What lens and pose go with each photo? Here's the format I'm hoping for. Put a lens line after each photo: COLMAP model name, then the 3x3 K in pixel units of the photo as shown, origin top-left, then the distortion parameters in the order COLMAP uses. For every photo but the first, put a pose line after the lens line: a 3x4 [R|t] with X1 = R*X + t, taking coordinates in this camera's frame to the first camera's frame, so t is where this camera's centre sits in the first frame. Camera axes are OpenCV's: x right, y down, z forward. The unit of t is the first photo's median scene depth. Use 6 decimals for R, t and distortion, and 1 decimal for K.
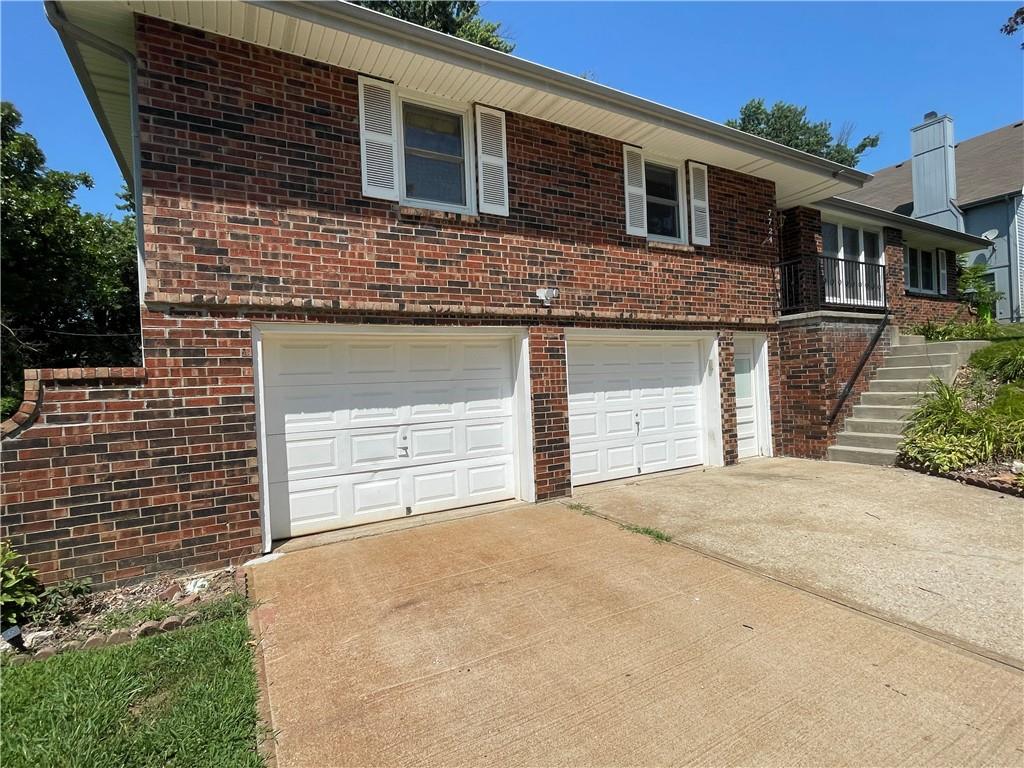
lens RADIAL K [[499.6, 0, 512.0], [0, 499.6, 384.0], [0, 0, 1]] dist [-0.000616, -0.000099]
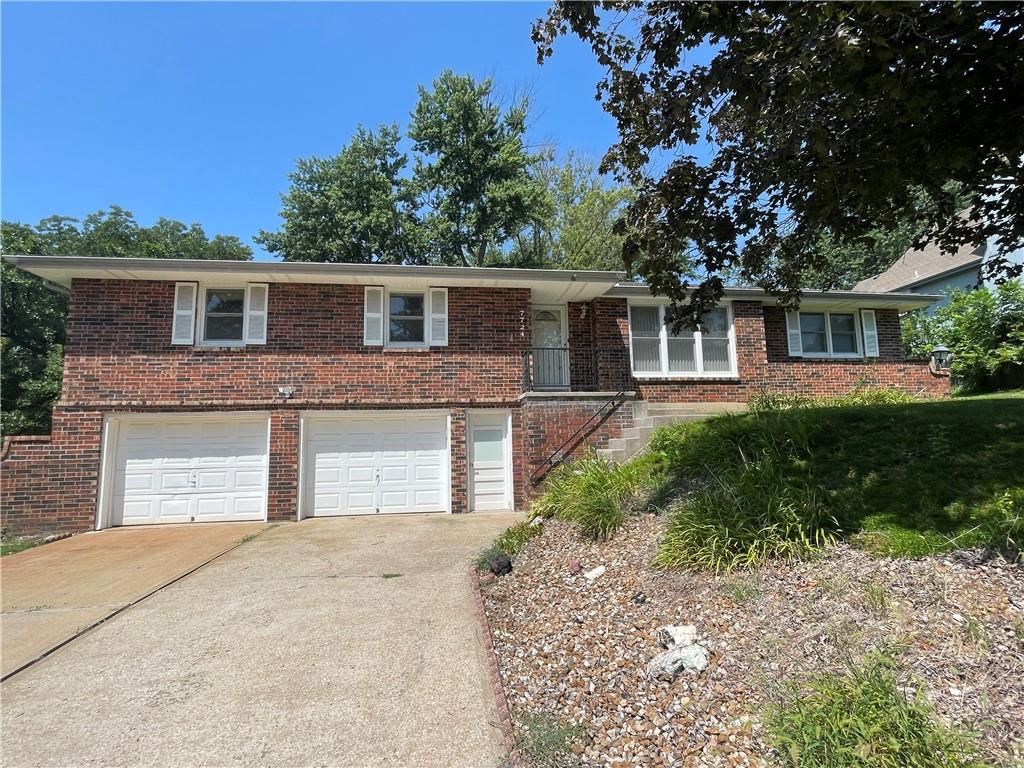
lens RADIAL K [[499.6, 0, 512.0], [0, 499.6, 384.0], [0, 0, 1]] dist [-0.000616, -0.000099]
pose [[0.930604, -0.021364, -0.365404, 1.493623], [-0.018921, 0.994153, -0.106311, -0.048534], [0.365539, 0.105847, 0.924758, -0.244364]]
